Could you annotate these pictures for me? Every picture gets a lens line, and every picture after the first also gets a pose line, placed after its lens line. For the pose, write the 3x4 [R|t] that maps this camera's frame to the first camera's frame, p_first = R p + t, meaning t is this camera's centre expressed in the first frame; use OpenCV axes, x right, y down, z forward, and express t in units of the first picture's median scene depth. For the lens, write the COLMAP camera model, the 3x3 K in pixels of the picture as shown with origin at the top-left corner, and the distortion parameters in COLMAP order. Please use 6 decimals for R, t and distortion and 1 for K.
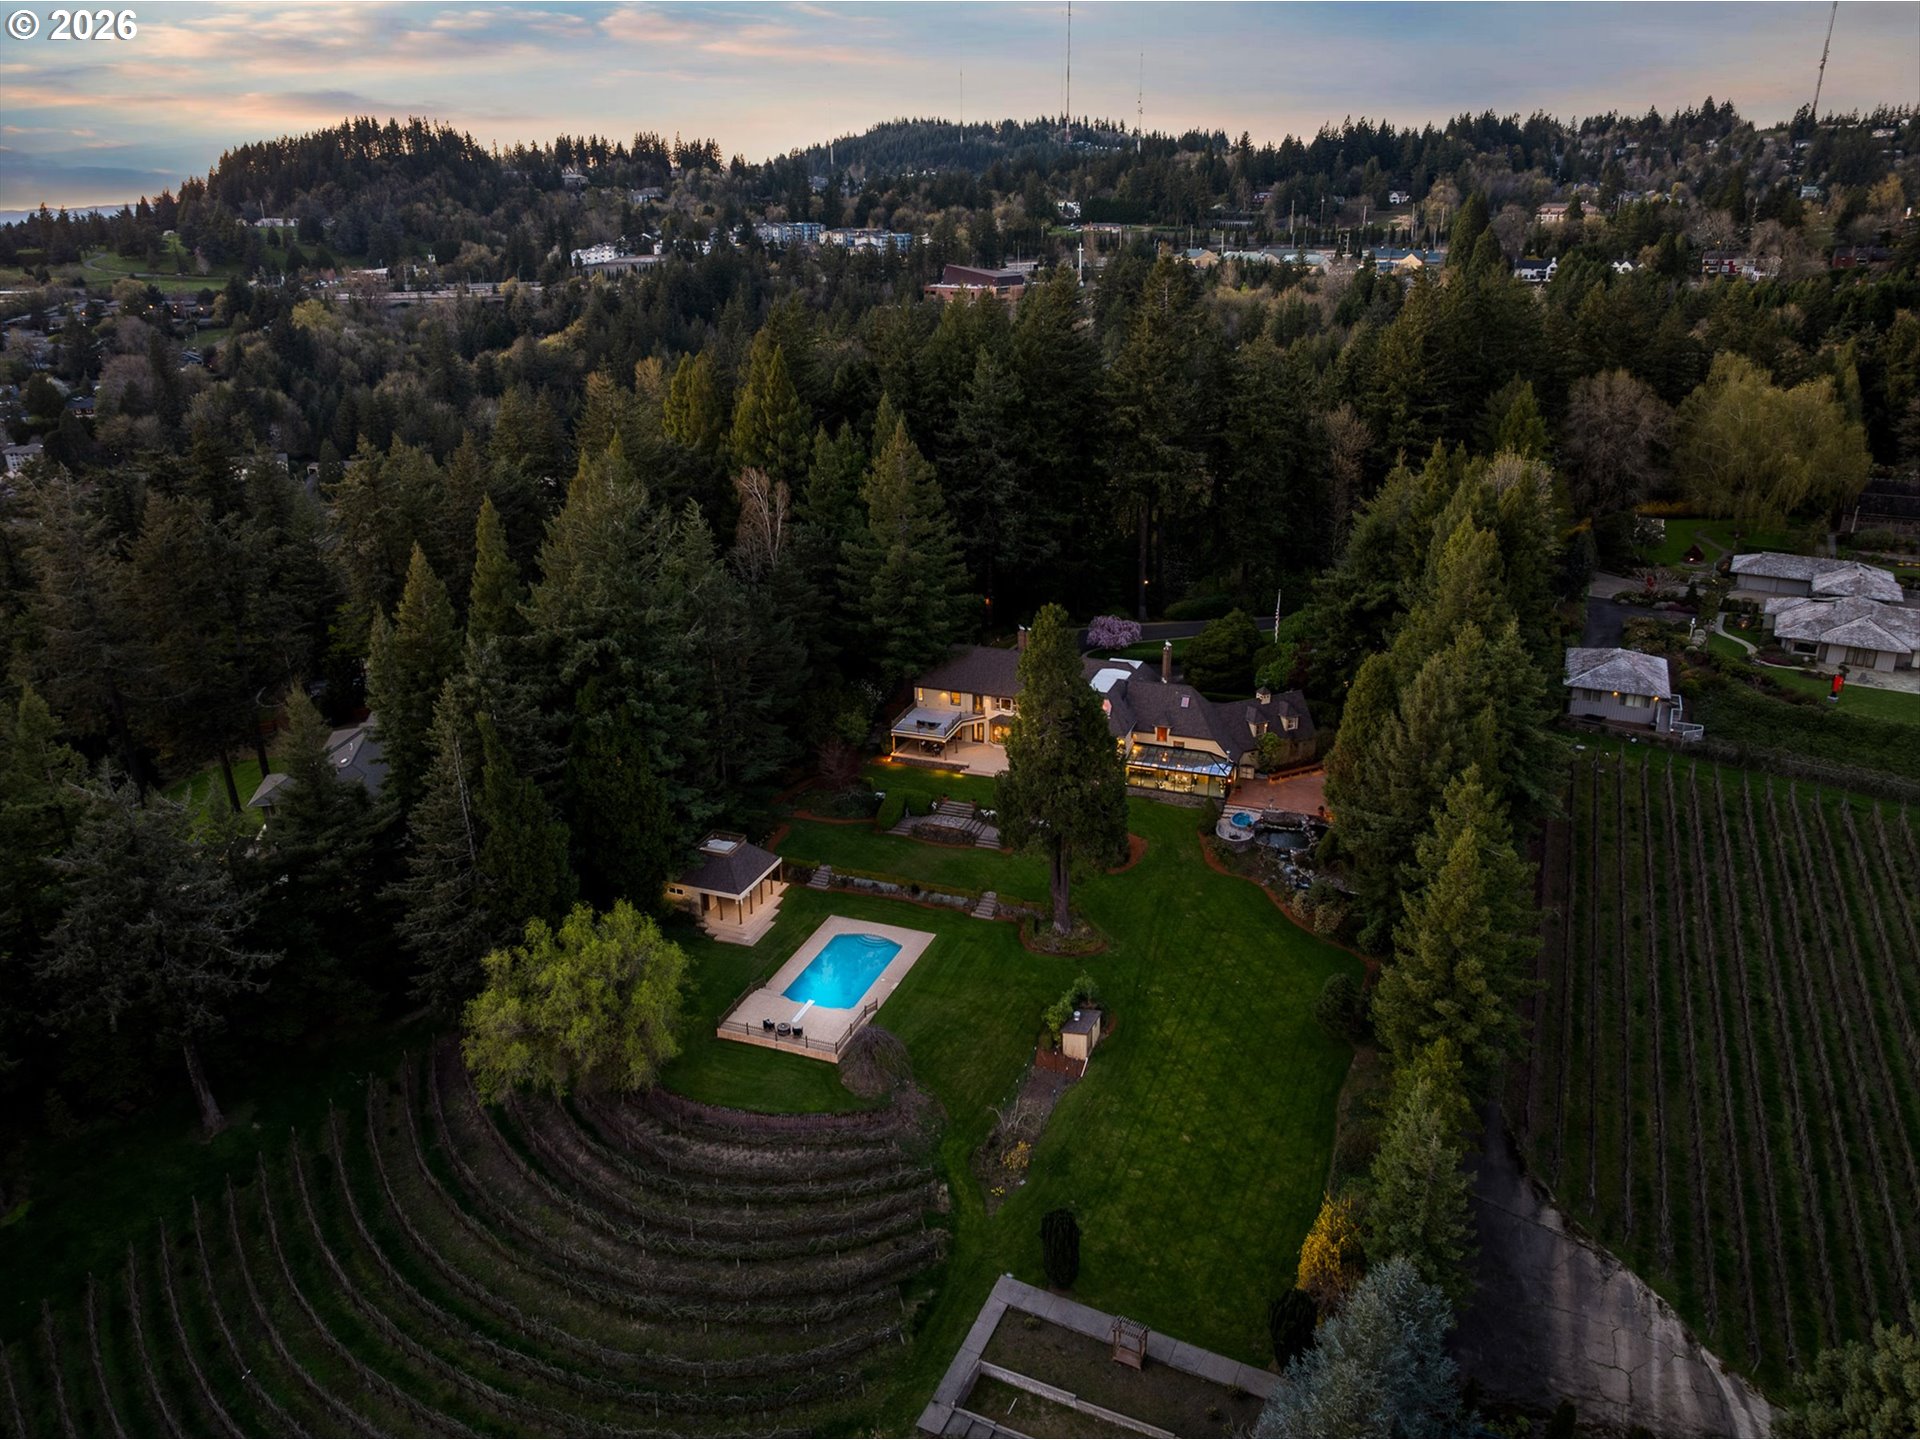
lens RADIAL K [[1363.8, 0, 960.0], [0, 1363.8, 720.0], [0, 0, 1]] dist [-0.050909, 0.035771]
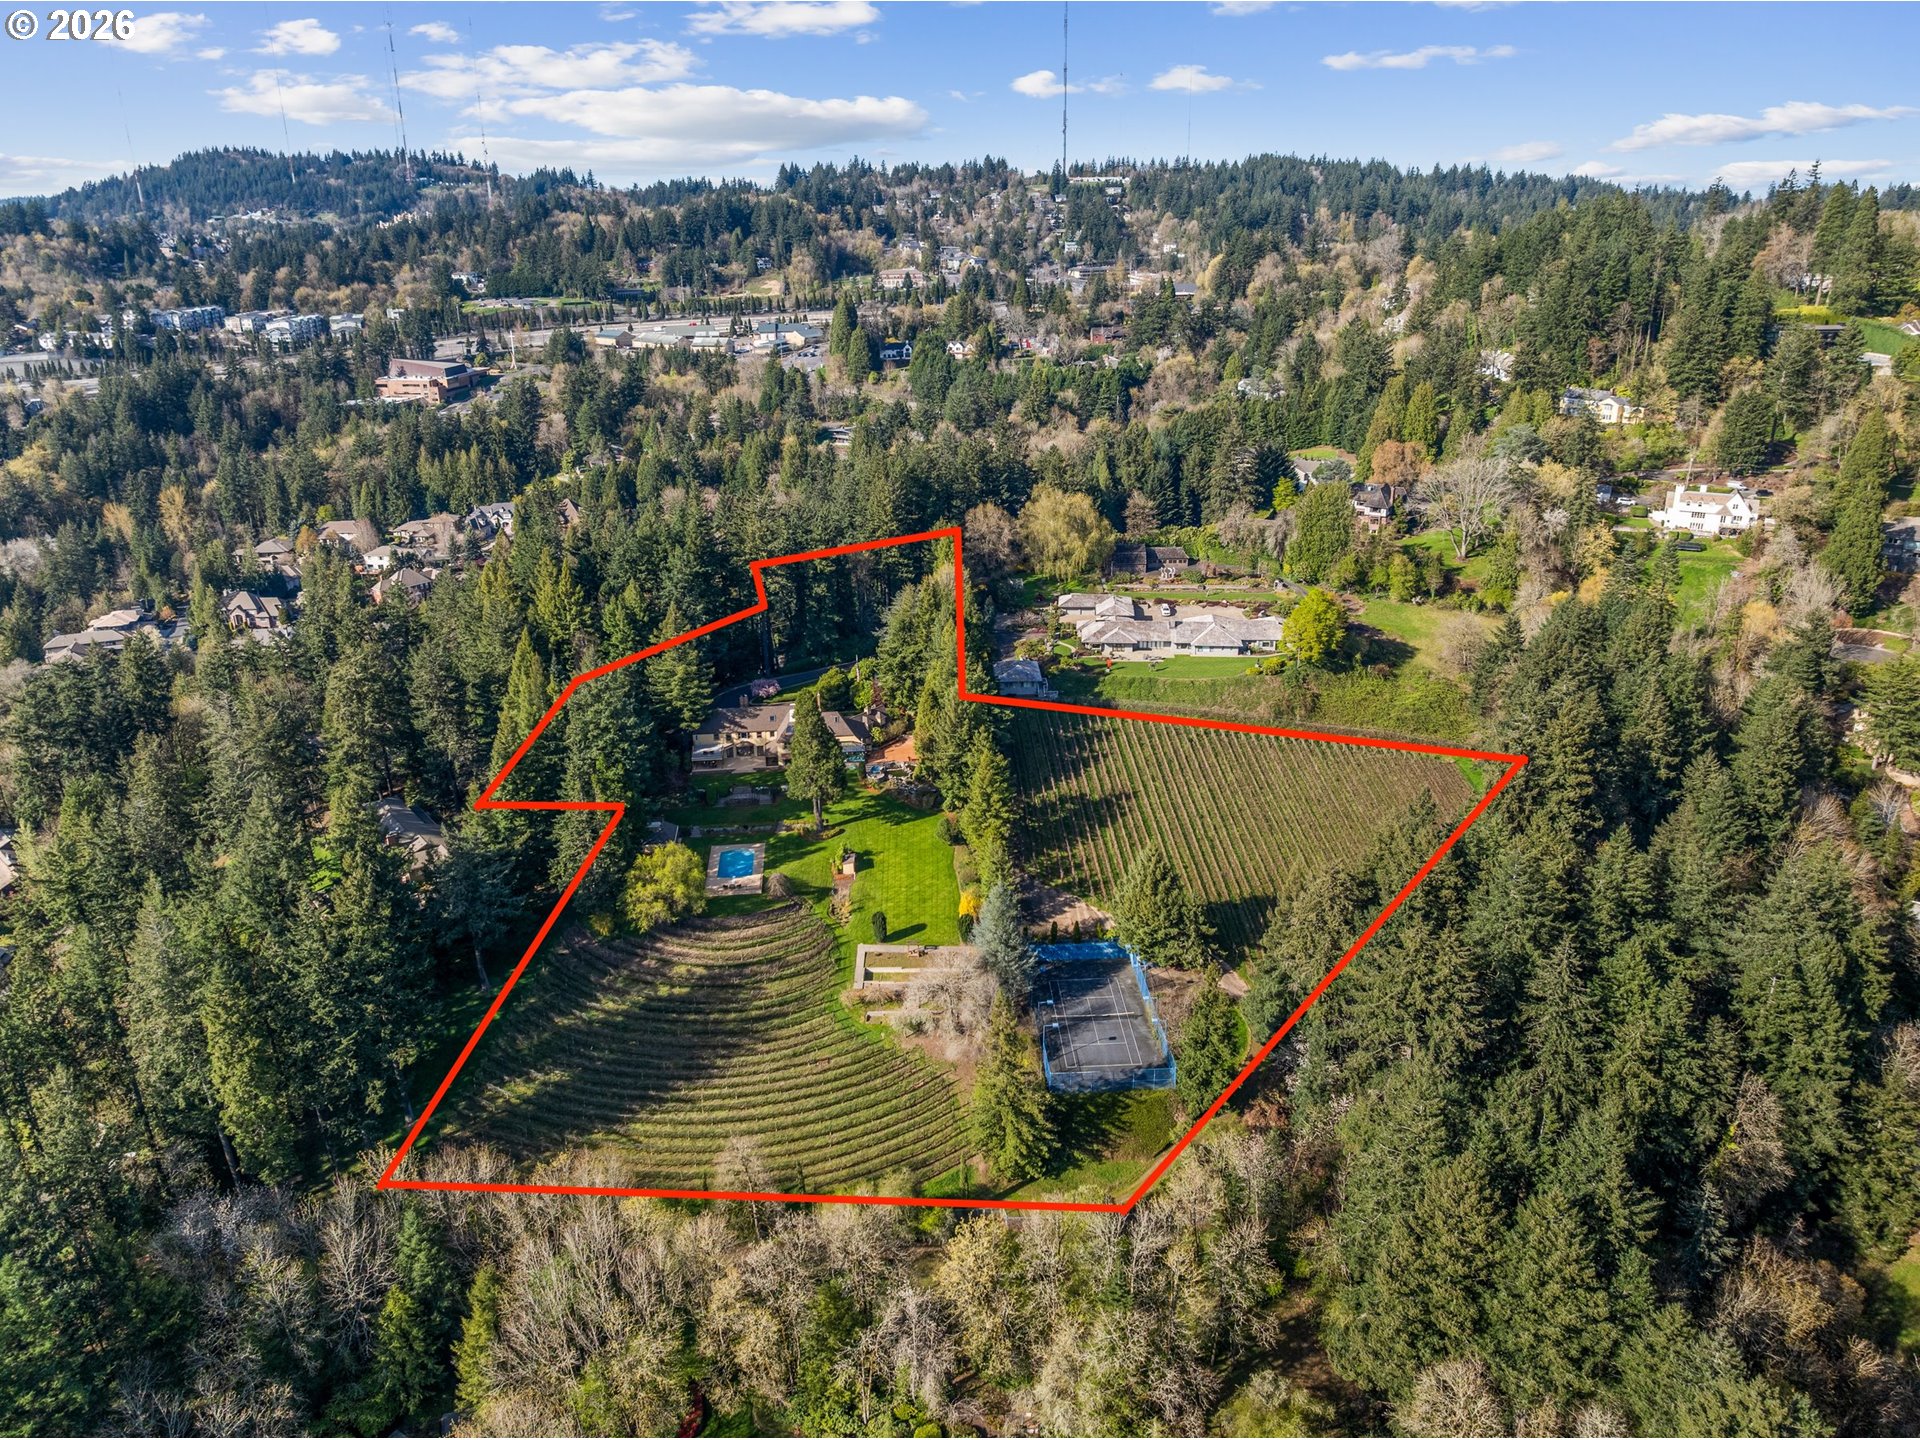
lens RADIAL K [[1356.7, 0, 960.0], [0, 1356.7, 720.0], [0, 0, 1]] dist [-0.028628, 0.000892]
pose [[0.898502, -0.161463, 0.408196, -0.482465], [0.162487, 0.986178, 0.032428, -0.046715], [-0.407790, 0.037189, 0.912318, -0.915826]]
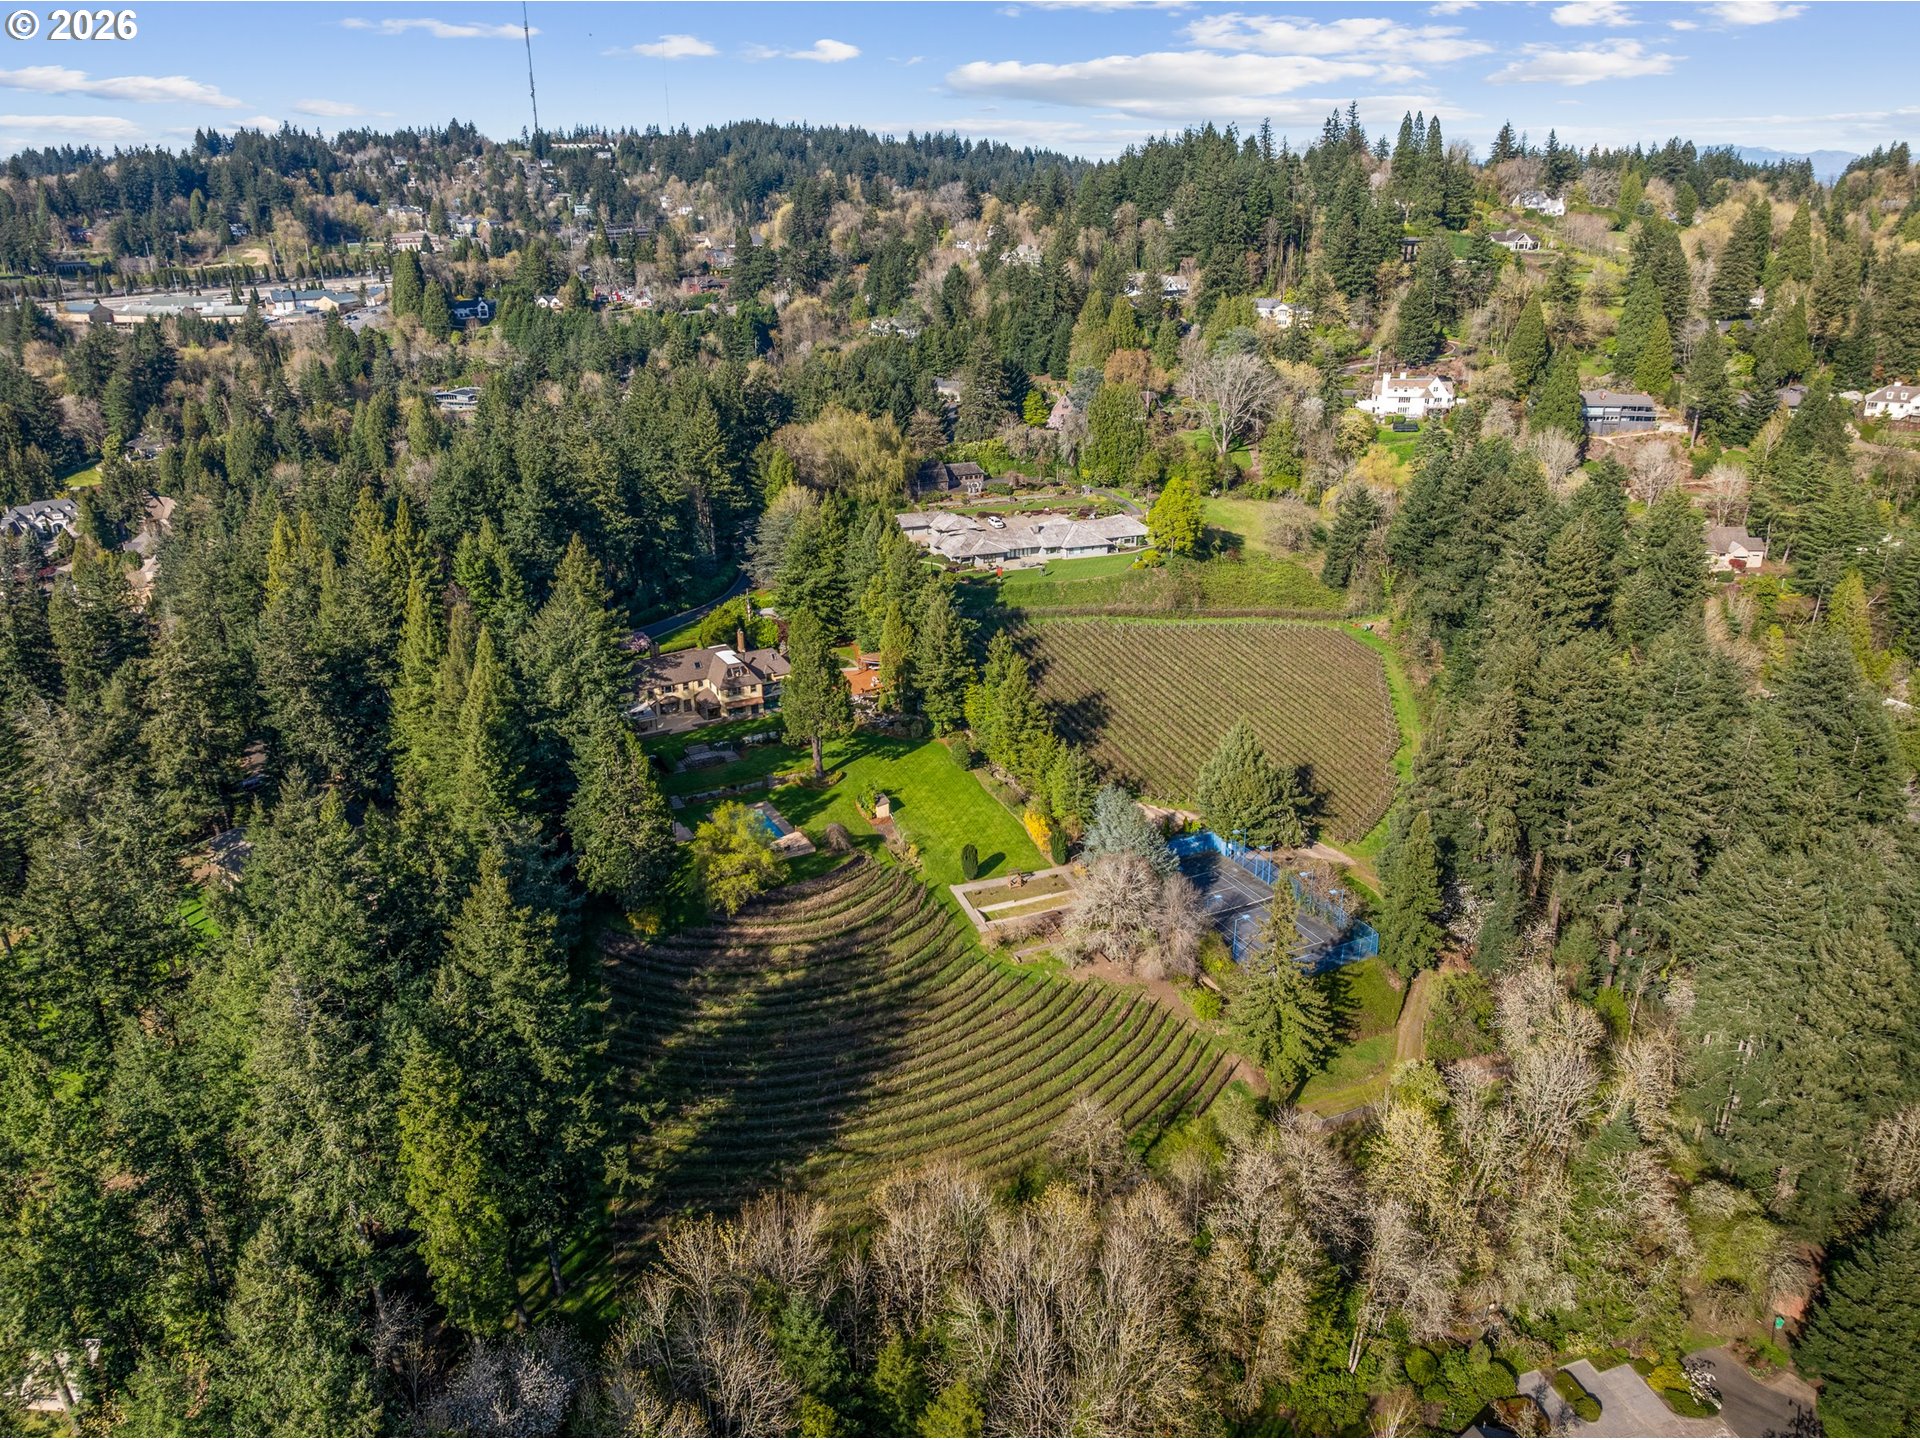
lens RADIAL K [[1356.7, 0, 960.0], [0, 1356.7, 720.0], [0, 0, 1]] dist [-0.028628, 0.000892]
pose [[0.662673, -0.277454, 0.695617, -0.886959], [0.270615, 0.954794, 0.123031, -0.082702], [-0.698306, 0.106715, 0.707799, -0.401657]]
